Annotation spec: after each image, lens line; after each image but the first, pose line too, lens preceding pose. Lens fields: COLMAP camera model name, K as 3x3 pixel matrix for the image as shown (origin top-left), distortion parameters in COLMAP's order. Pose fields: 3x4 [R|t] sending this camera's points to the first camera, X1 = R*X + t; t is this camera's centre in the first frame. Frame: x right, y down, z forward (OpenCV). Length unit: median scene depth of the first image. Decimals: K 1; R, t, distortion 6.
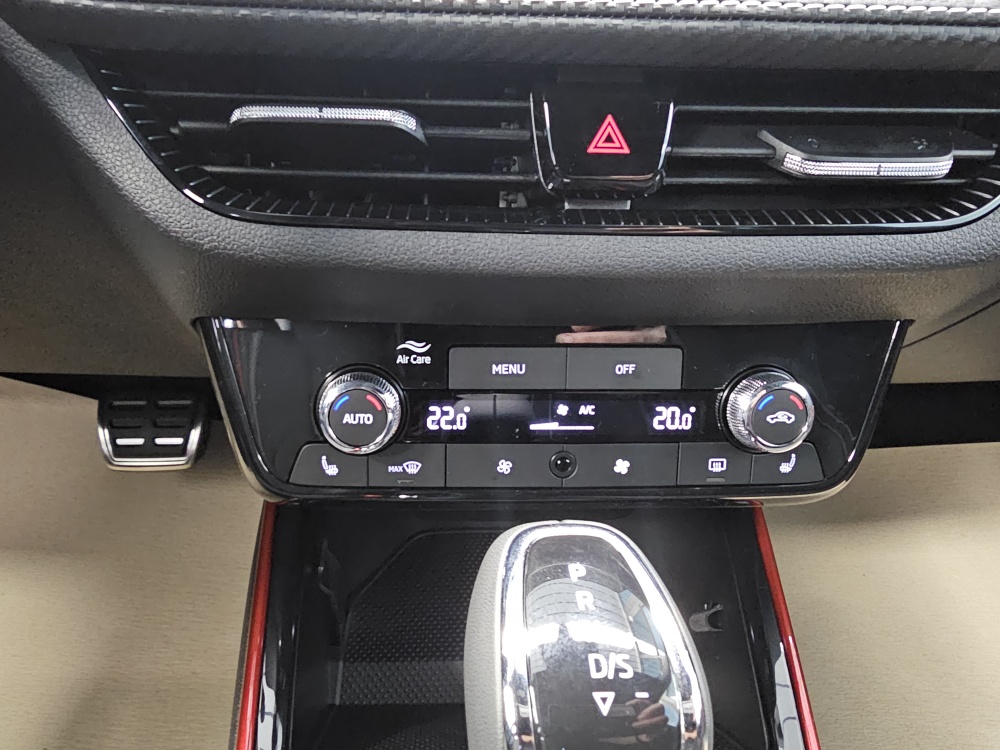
lens RADIAL K [[683.9, 0, 458.0], [0, 683.9, 371.7], [0, 0, 1]] dist [0.001983, -0.002532]
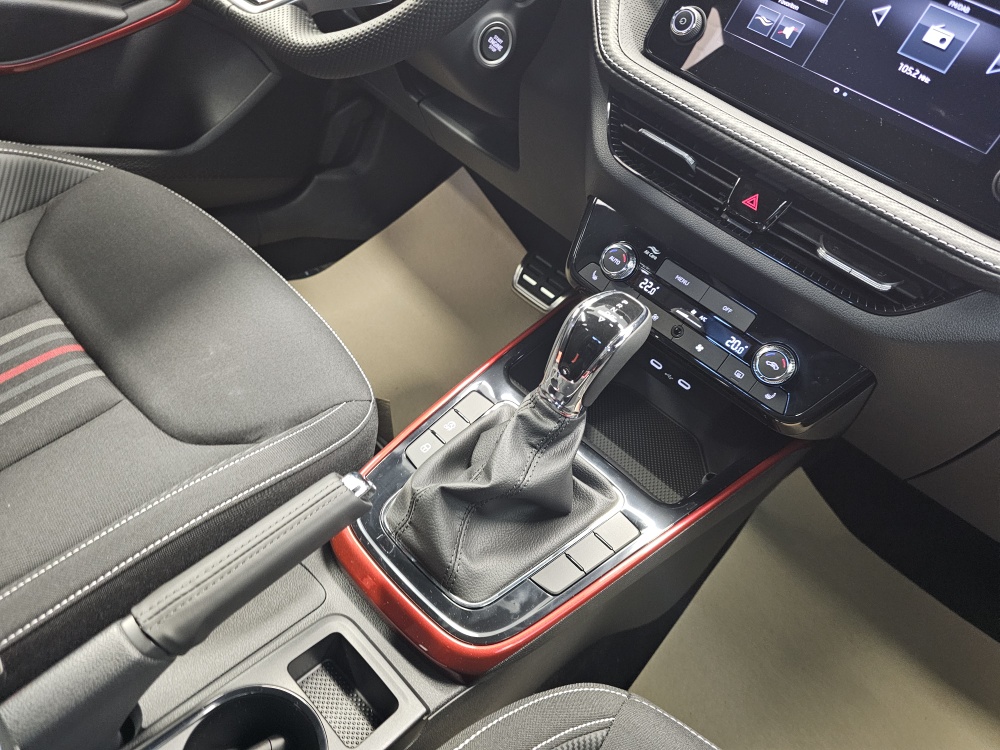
lens RADIAL K [[697.7, 0, 507.2], [0, 697.7, 358.4], [0, 0, 1]] dist [0.033713, -0.030724]
pose [[0.702002, 0.566822, -0.431169, 0.777140], [-0.582107, 0.805480, 0.111148, 0.271691], [0.410299, 0.172960, 0.895399, -1.190084]]
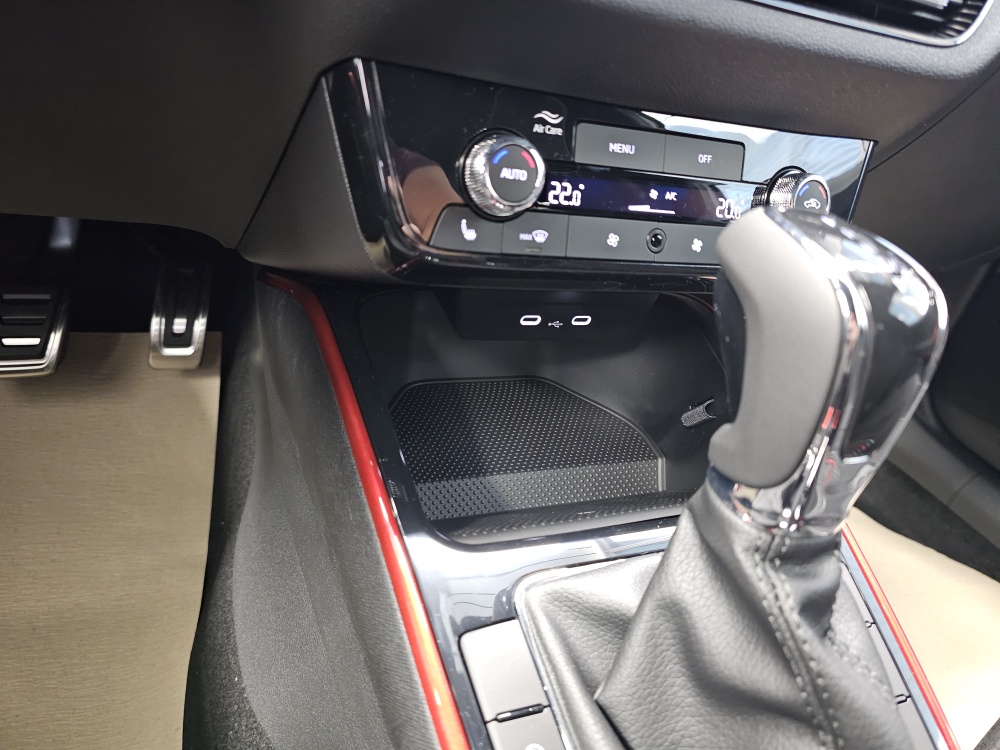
lens RADIAL K [[686.7, 0, 497.0], [0, 686.7, 377.4], [0, 0, 1]] dist [0.032063, -0.035968]
pose [[0.929041, -0.028870, 0.368848, -0.530008], [0.012793, 0.998861, 0.045959, 0.308248], [-0.369755, -0.037979, 0.928353, 0.013006]]
